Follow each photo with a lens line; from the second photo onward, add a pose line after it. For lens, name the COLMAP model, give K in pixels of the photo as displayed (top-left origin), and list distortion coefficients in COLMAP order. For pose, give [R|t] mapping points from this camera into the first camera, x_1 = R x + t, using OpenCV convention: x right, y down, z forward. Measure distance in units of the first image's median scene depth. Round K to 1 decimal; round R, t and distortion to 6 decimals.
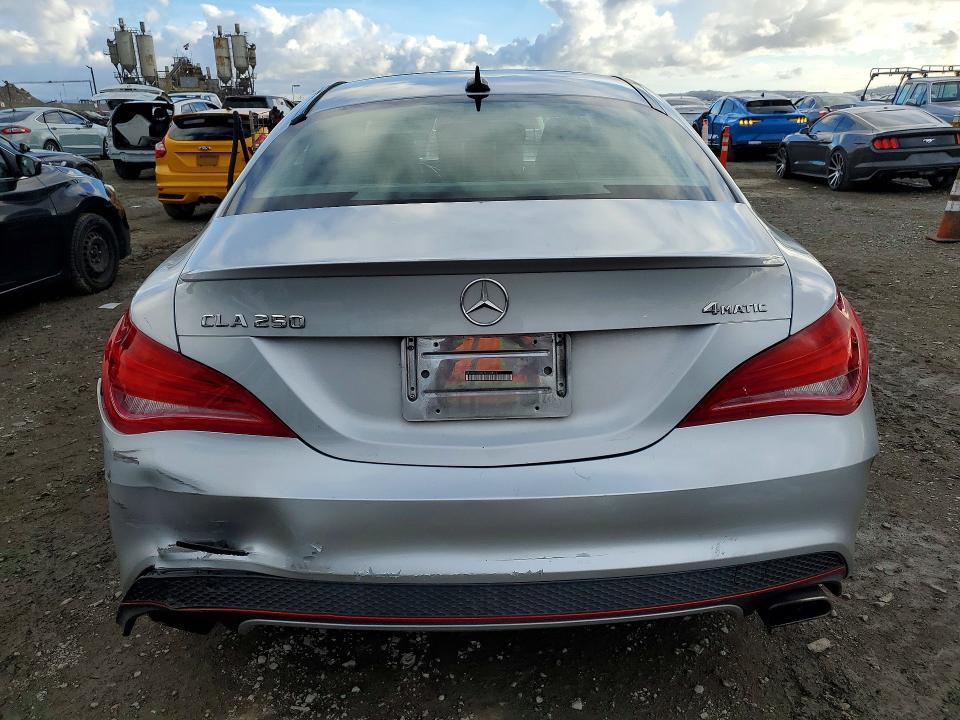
lens RADIAL K [[747.7, 0, 480.0], [0, 747.7, 360.0], [0, 0, 1]] dist [-0.001663, -0.003014]
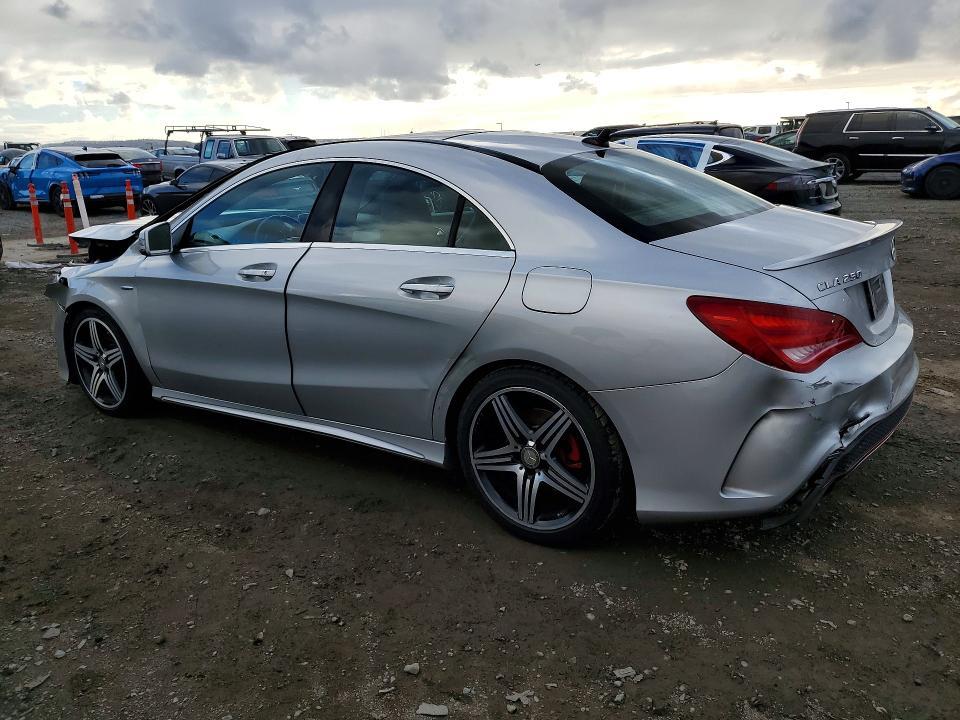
lens RADIAL K [[747.7, 0, 480.0], [0, 747.7, 360.0], [0, 0, 1]] dist [-0.001663, -0.003014]
pose [[0.579753, -0.211342, 0.786906, -0.149293], [0.263419, 0.962527, 0.064436, -0.014109], [-0.771036, 0.169930, 0.613699, 0.044082]]
